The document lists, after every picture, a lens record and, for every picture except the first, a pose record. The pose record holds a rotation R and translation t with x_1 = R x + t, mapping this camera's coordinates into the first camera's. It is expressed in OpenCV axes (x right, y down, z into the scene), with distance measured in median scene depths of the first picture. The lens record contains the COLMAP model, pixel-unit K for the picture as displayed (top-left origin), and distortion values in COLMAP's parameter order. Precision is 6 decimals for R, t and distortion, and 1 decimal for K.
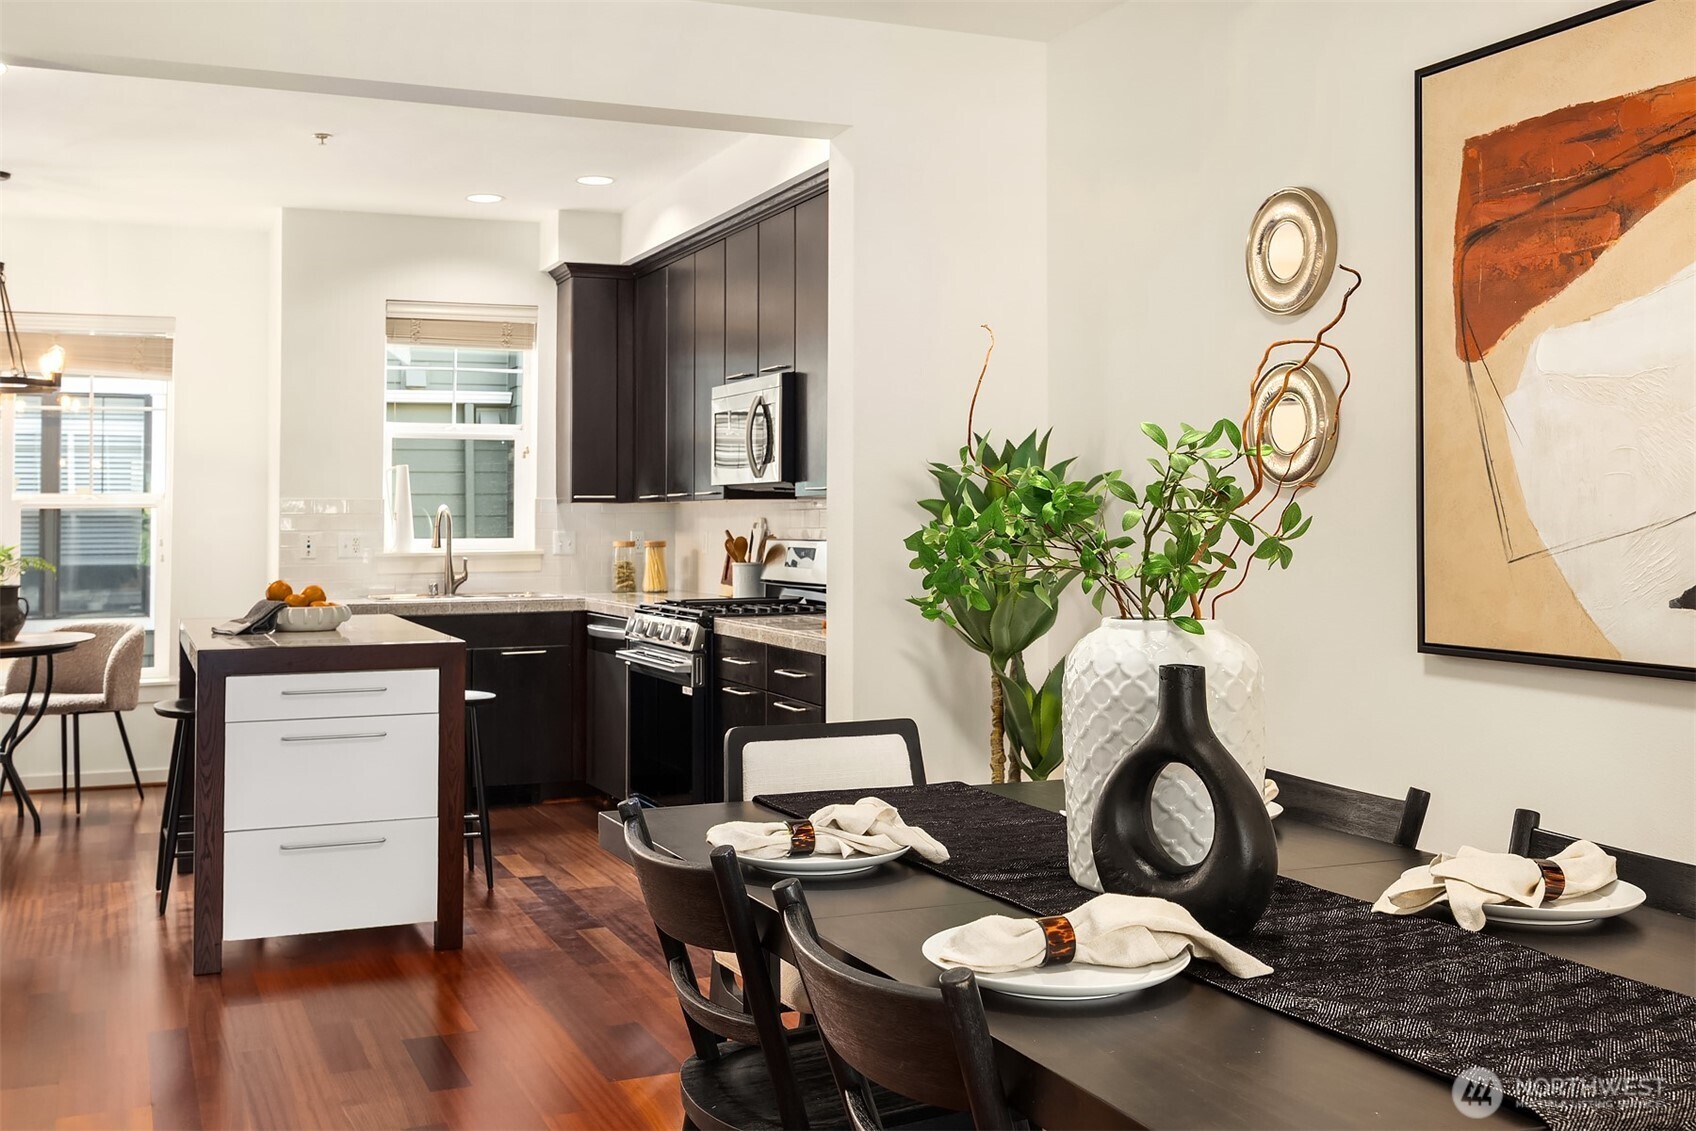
lens RADIAL K [[1693.1, 0, 792.1], [0, 1693.1, 480.6], [0, 0, 1]] dist [0.004478, 0.004236]
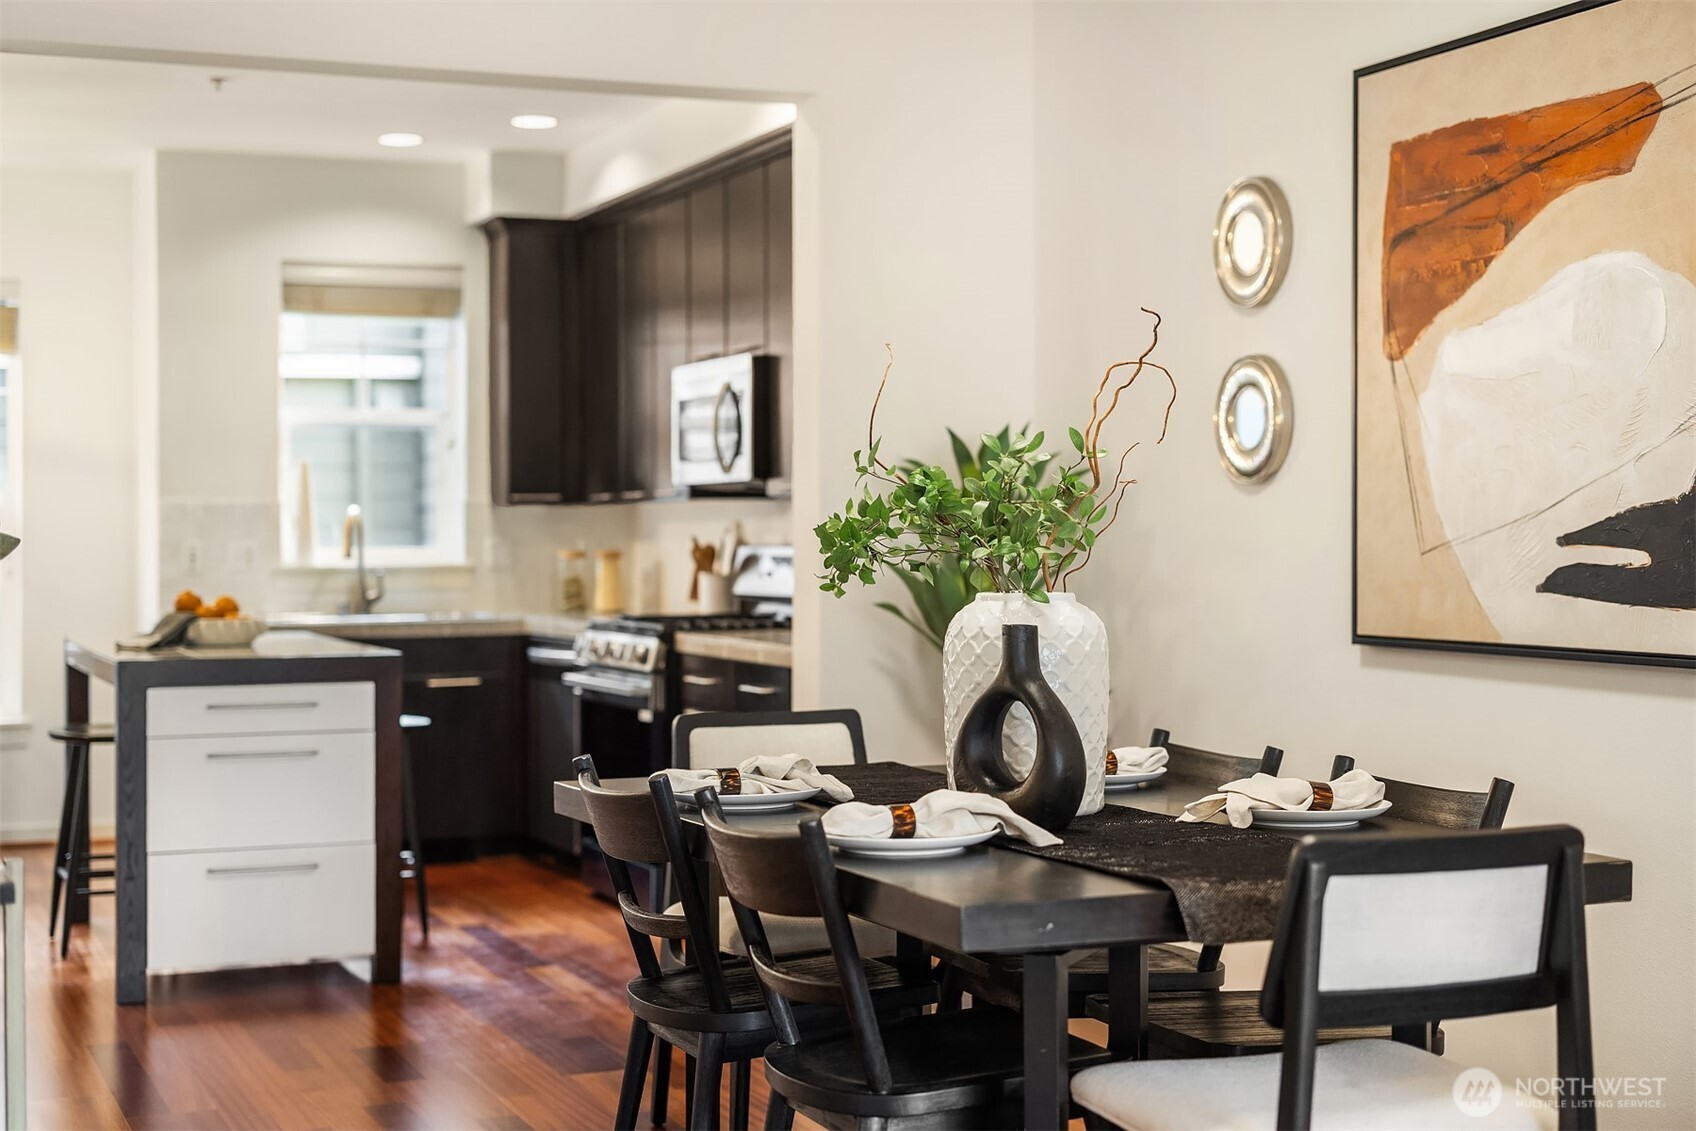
lens RADIAL K [[2504.2, 0, 848.0], [0, 2504.2, 565.5], [0, 0, 1]] dist [0.094009, -0.016155]
pose [[0.999914, -0.004002, 0.012483, 0.034570], [0.003554, 0.999355, 0.035726, -0.001034], [-0.012618, -0.035678, 0.999284, -0.382018]]
